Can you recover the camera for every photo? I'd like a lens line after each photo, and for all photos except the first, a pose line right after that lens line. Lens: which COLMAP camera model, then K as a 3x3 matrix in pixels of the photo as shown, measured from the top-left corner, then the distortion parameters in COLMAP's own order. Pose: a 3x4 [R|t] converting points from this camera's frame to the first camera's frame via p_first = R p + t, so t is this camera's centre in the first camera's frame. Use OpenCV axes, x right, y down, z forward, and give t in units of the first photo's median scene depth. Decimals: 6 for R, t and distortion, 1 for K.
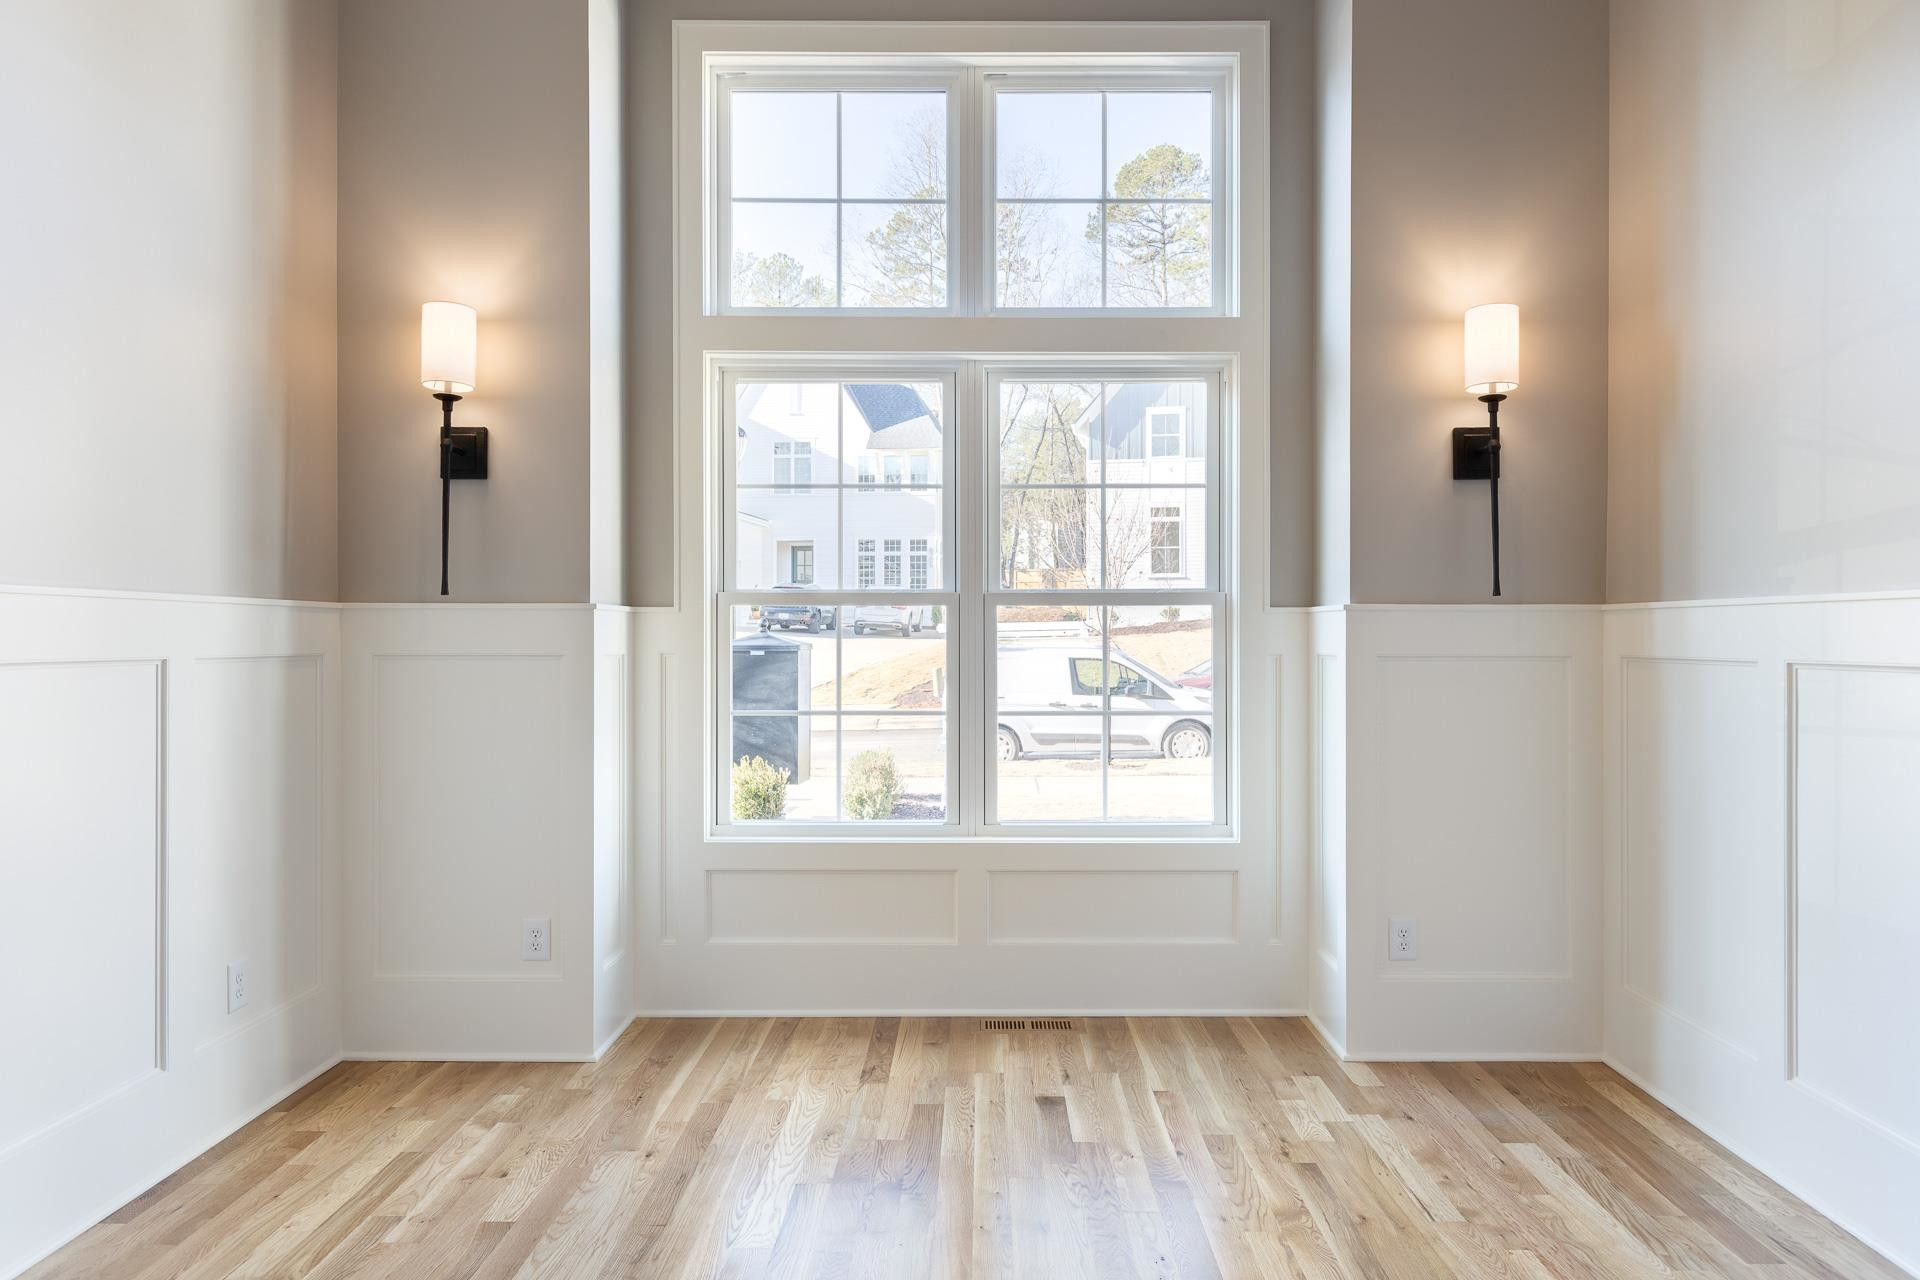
lens RADIAL K [[1161.8, 0, 960.0], [0, 1161.8, 640.0], [0, 0, 1]] dist [0.005840, -0.001331]
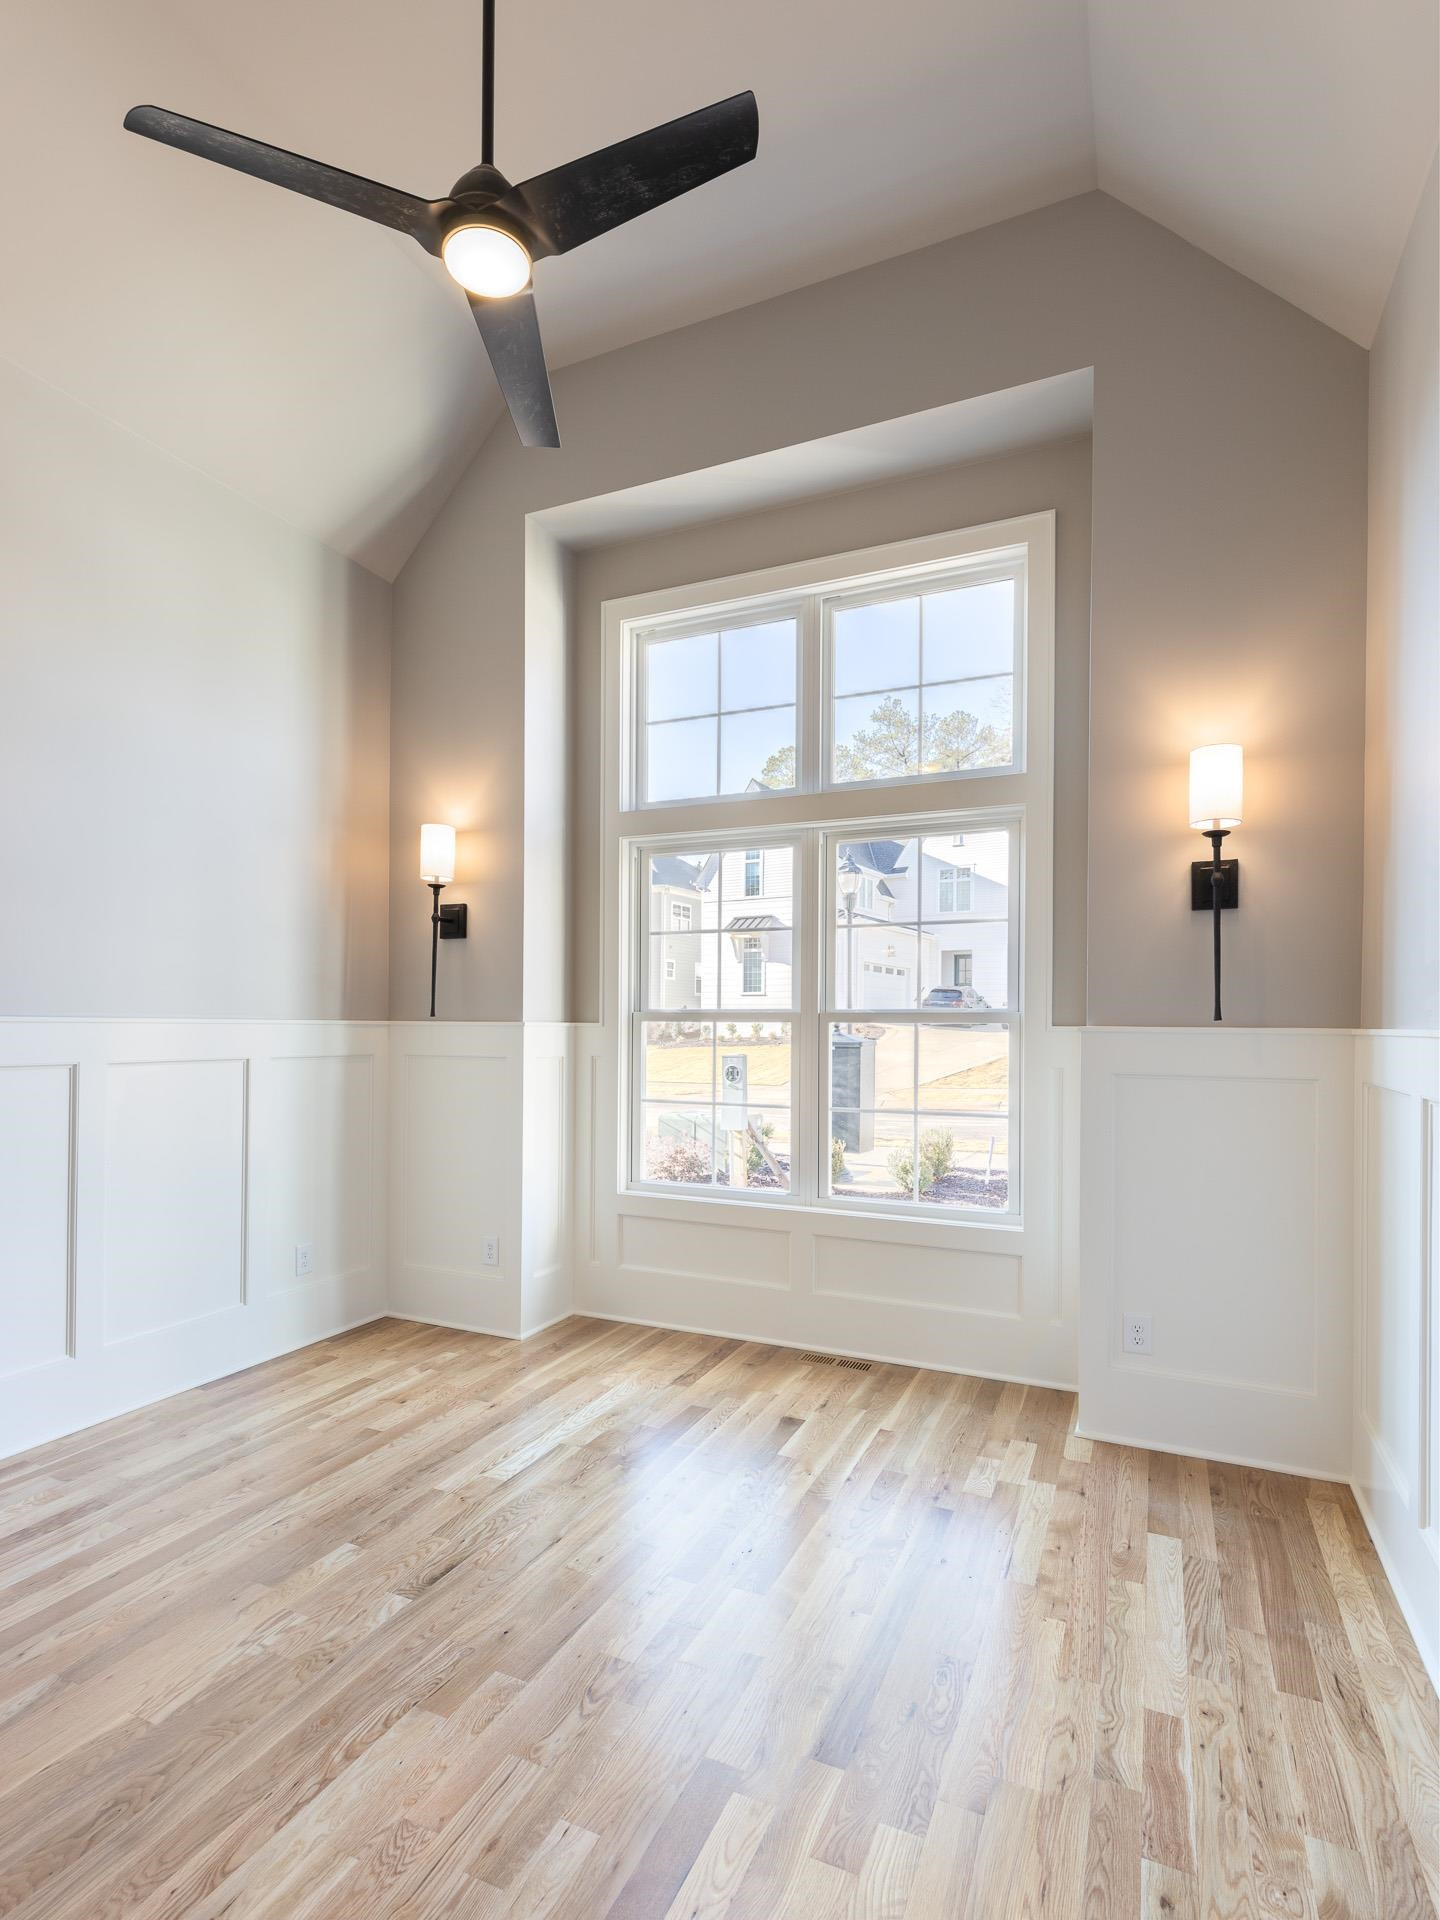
lens RADIAL K [[945.8, 0, 720.0], [0, 945.8, 1027.2], [0, 0, 1]] dist [0.009961, -0.000443]
pose [[0.912565, 0.007381, -0.408865, 0.394752], [-0.008551, 0.999963, -0.001033, -0.026518], [0.408842, 0.004438, 0.912594, 0.028622]]
